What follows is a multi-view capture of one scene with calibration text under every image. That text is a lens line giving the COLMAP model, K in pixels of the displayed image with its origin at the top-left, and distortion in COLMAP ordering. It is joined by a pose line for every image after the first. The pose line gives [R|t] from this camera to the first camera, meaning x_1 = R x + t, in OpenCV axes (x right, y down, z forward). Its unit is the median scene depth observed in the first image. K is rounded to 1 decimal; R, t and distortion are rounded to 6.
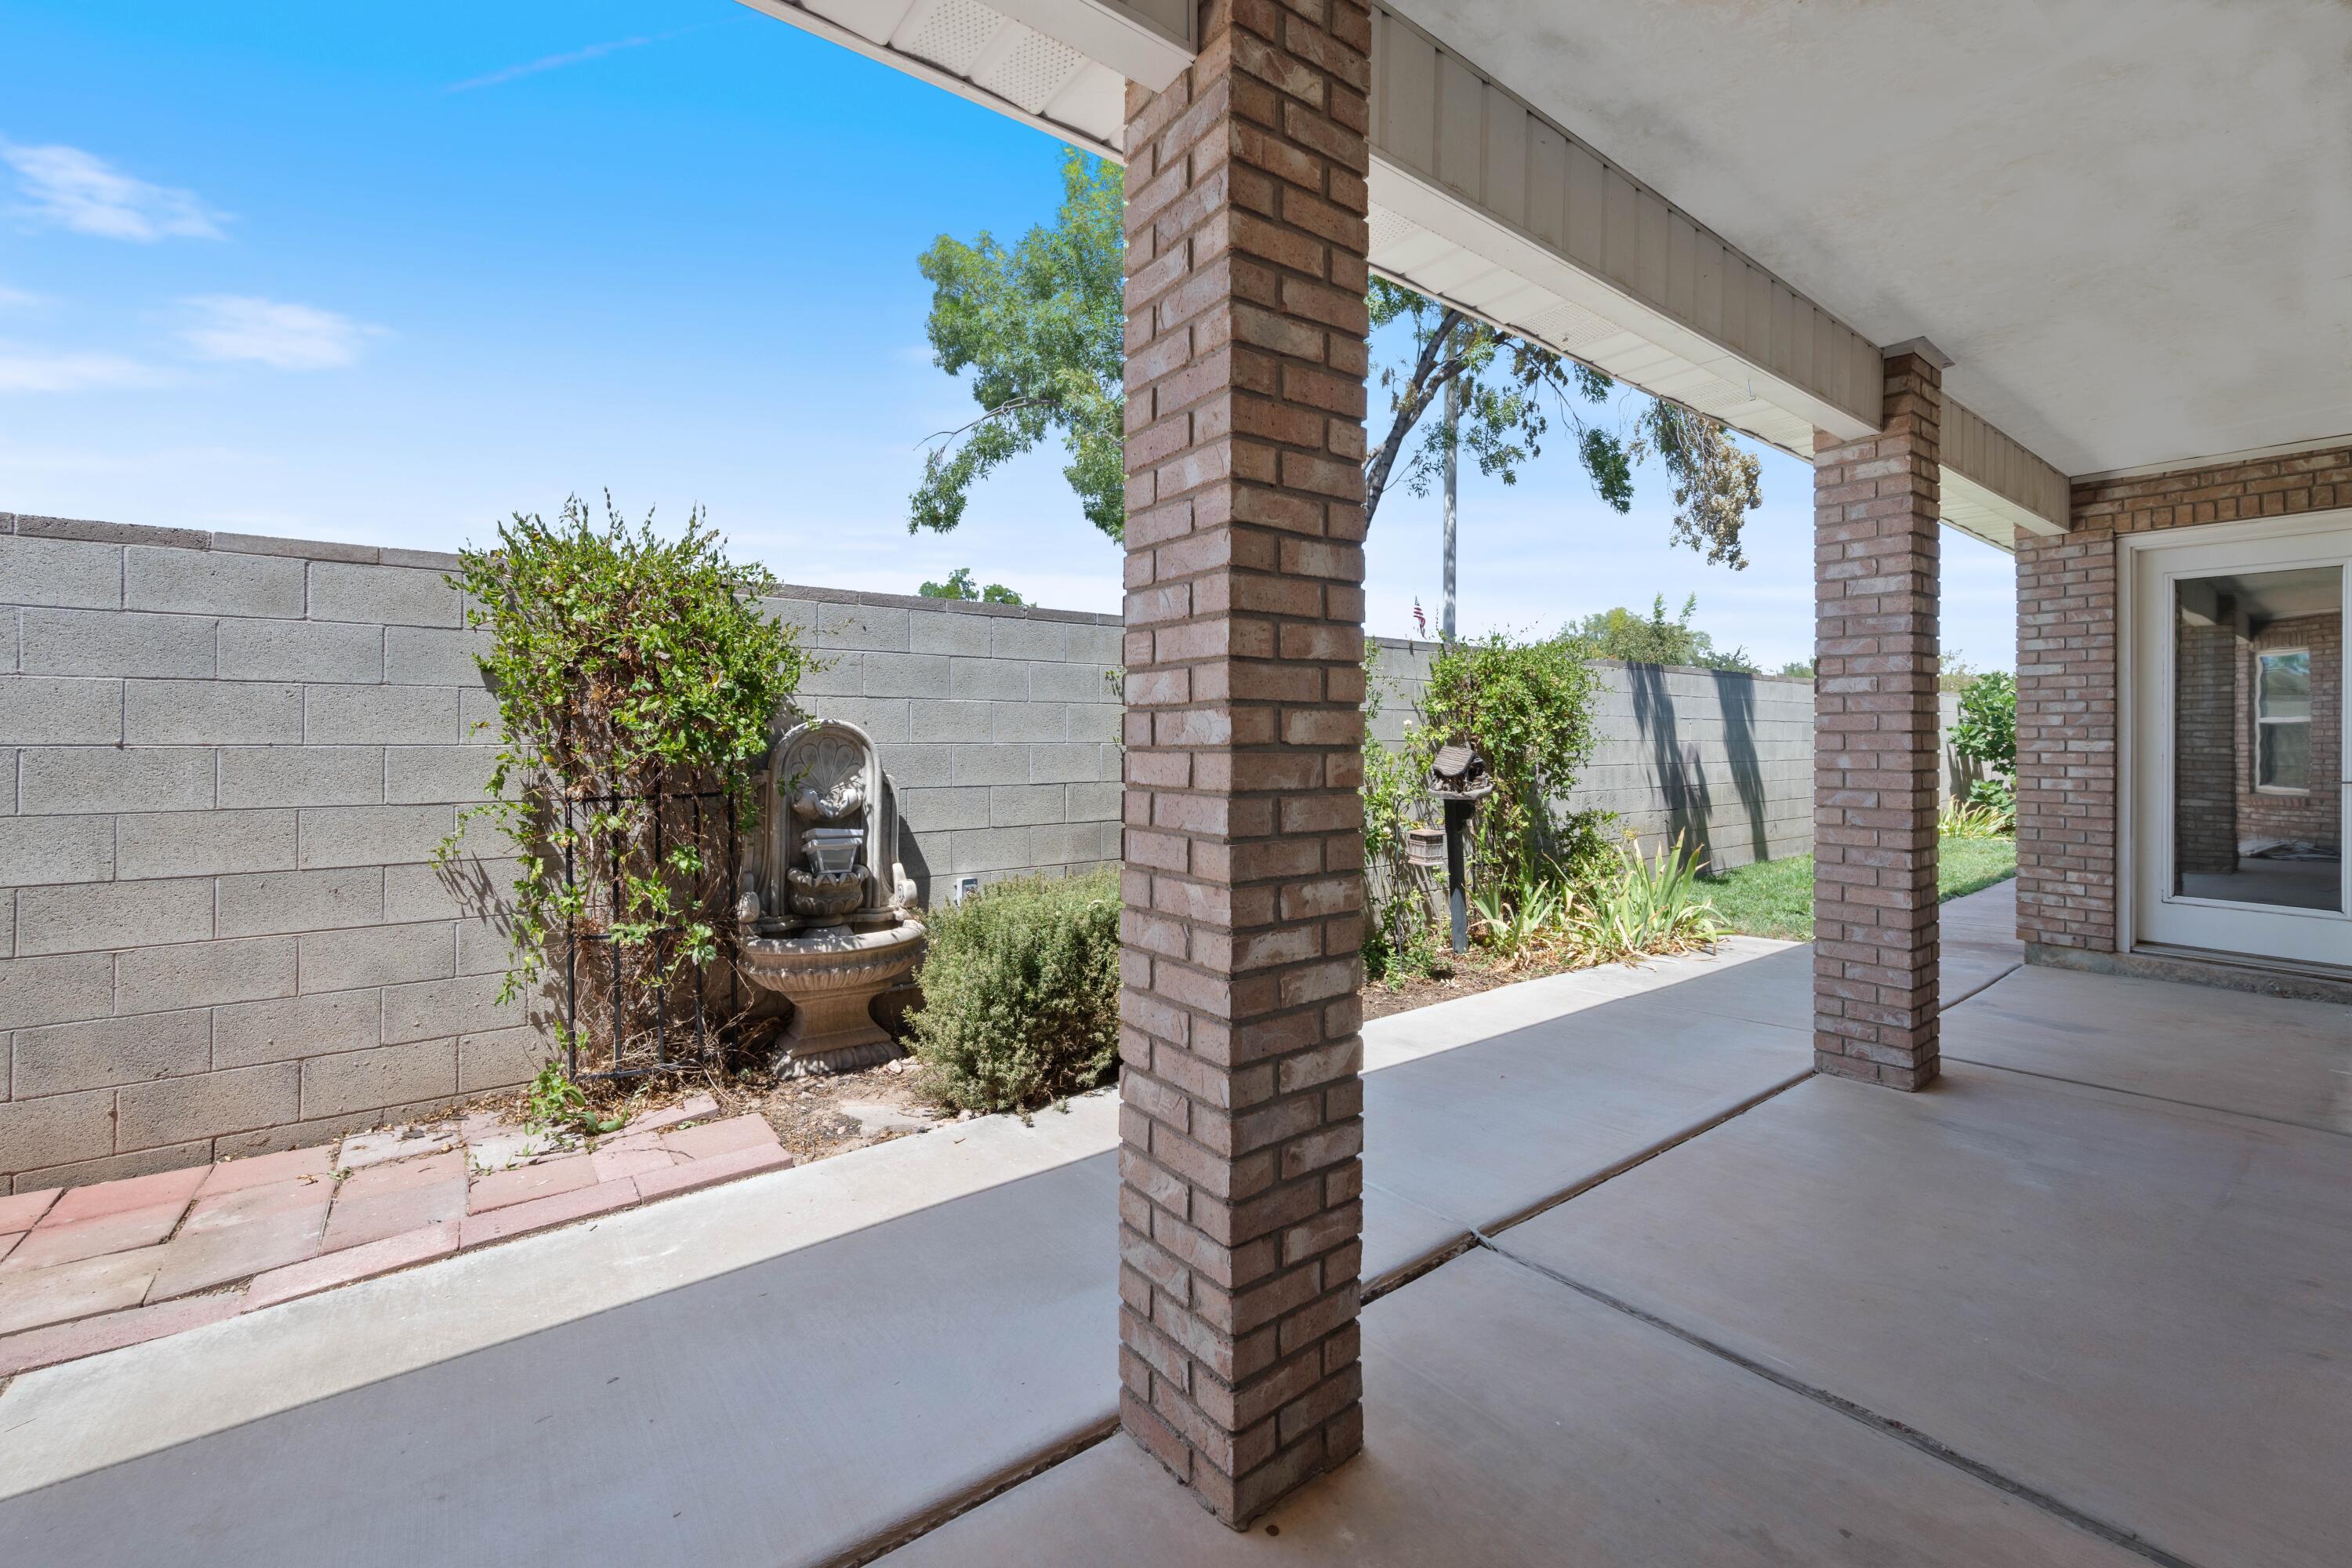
lens RADIAL K [[935.3, 0, 1151.8], [0, 935.3, 738.3], [0, 0, 1]] dist [0.000578, -0.000296]
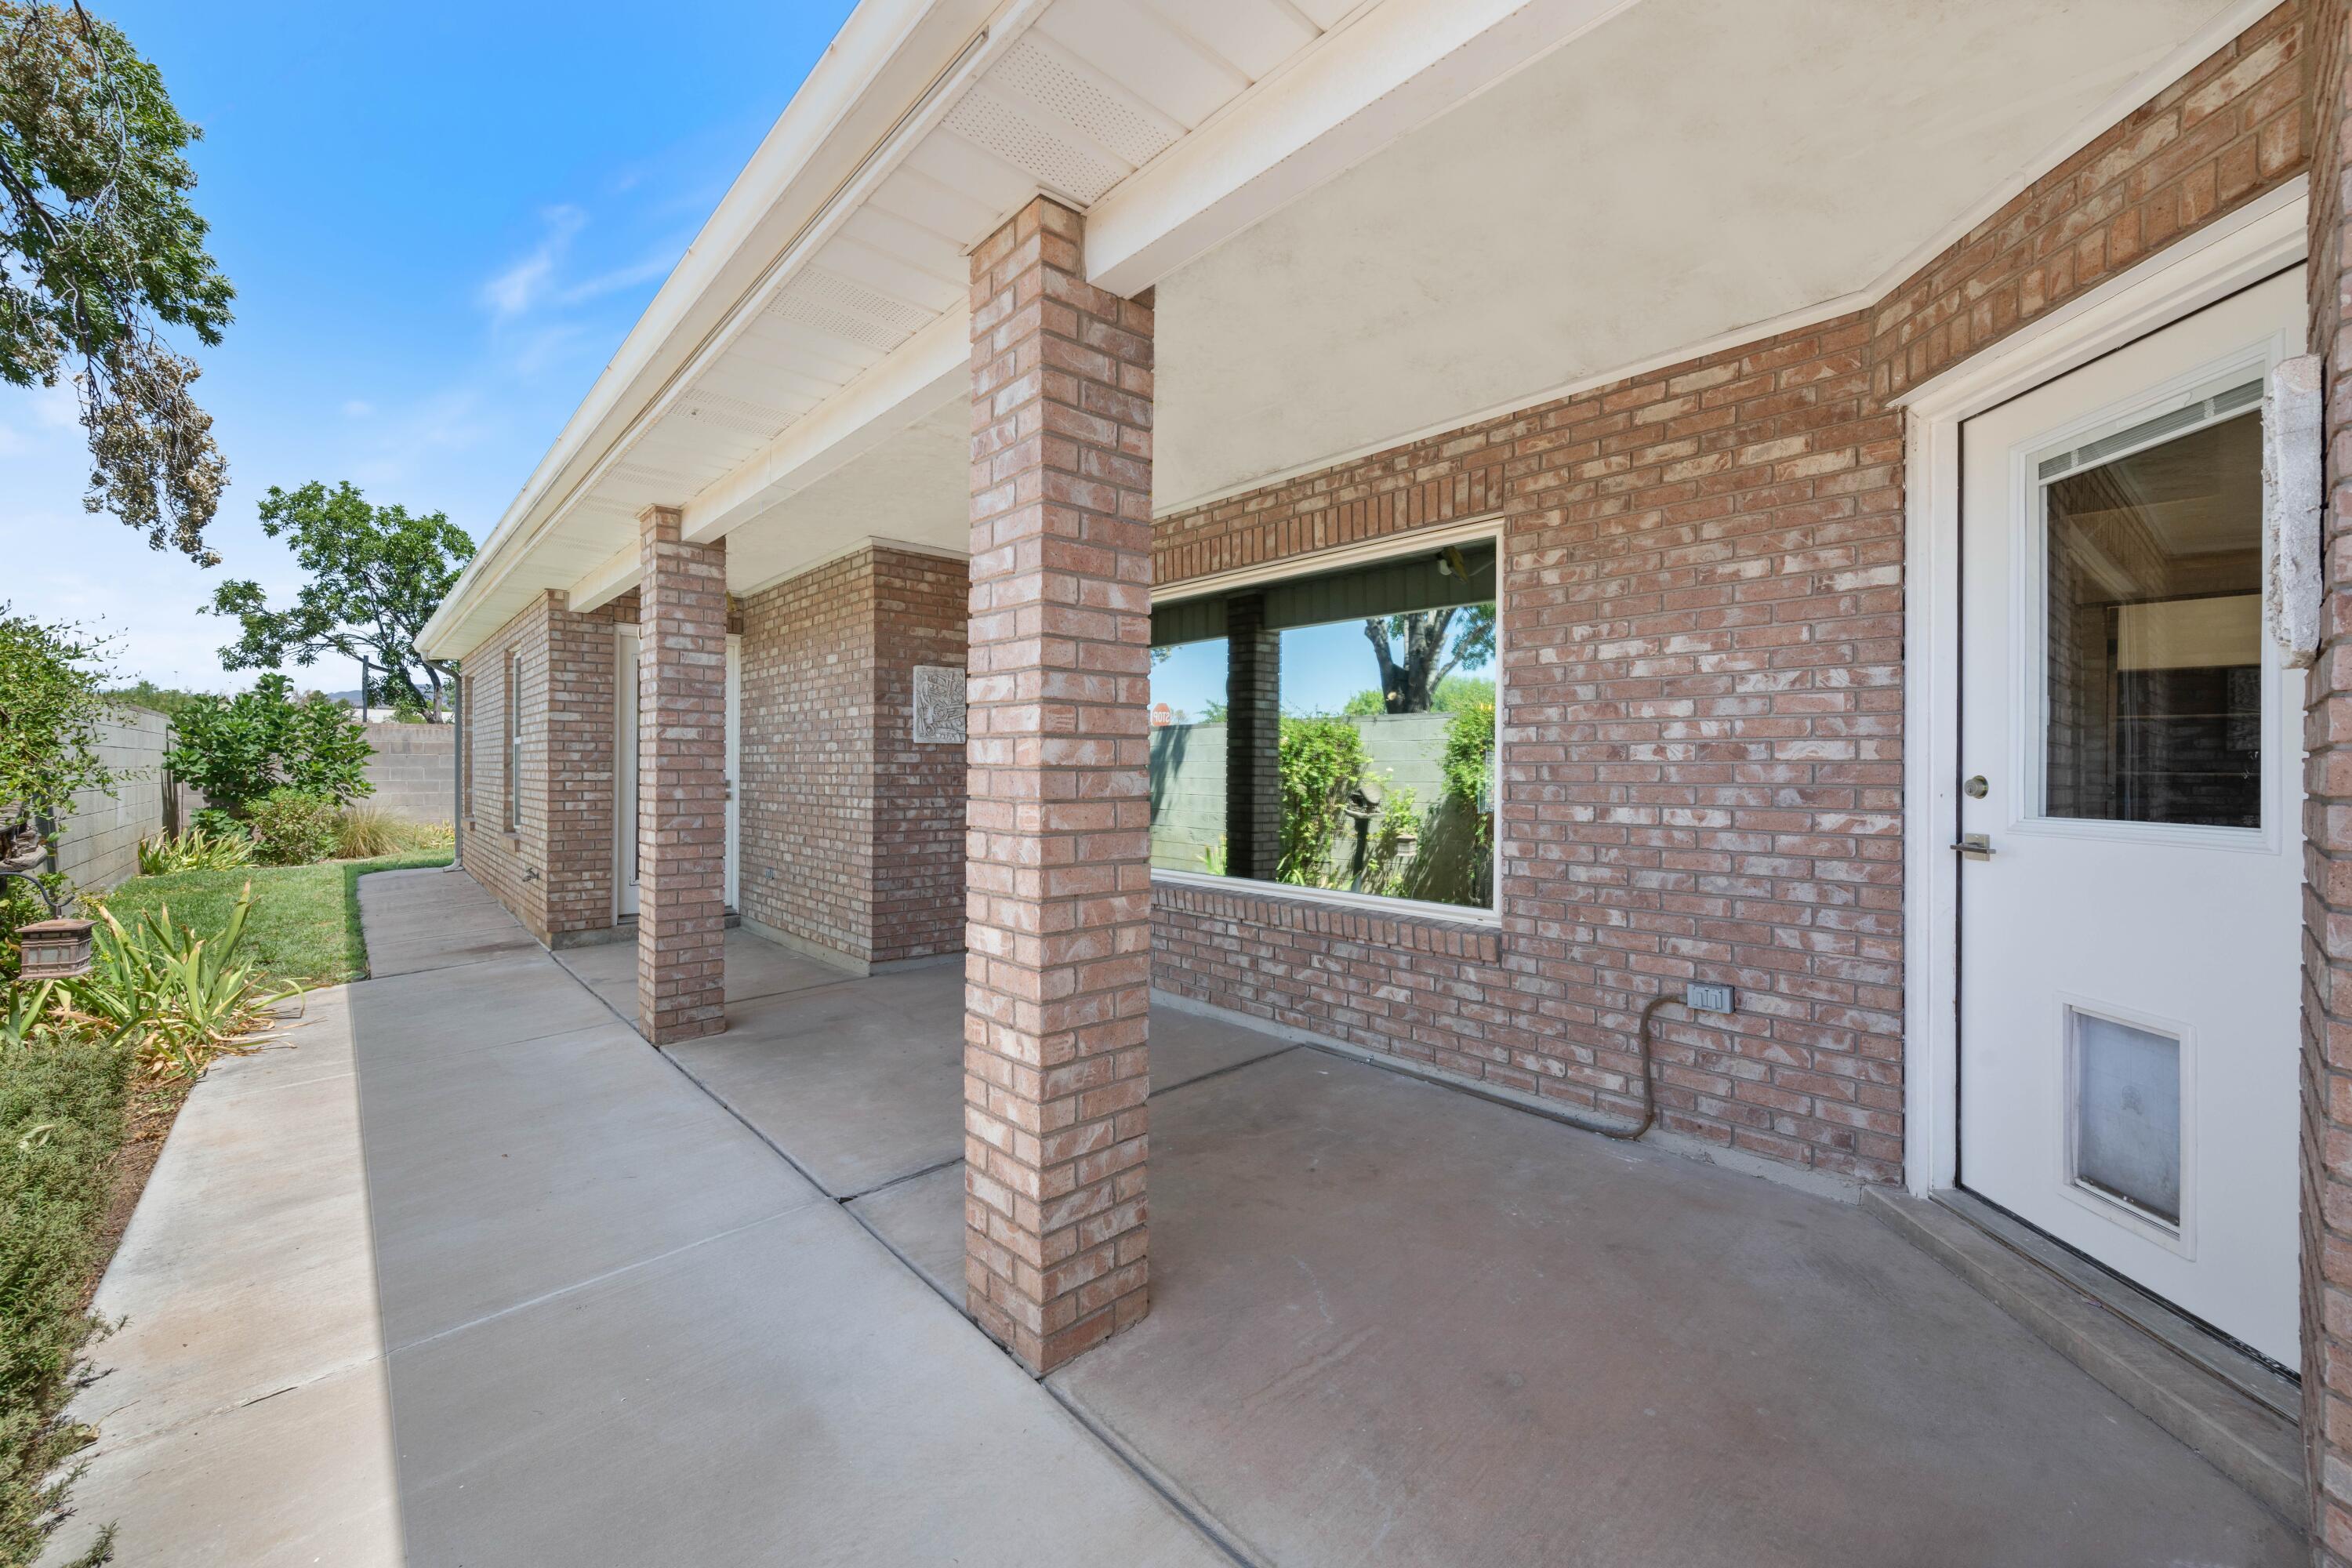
lens RADIAL K [[935.3, 0, 1176.3], [0, 935.3, 772.4], [0, 0, 1]] dist [0.000578, -0.000296]
pose [[-0.114821, -0.007821, 0.993355, -0.415422], [-0.007211, 0.999949, 0.007040, -0.012170], [-0.993360, -0.006355, -0.114871, 0.330856]]
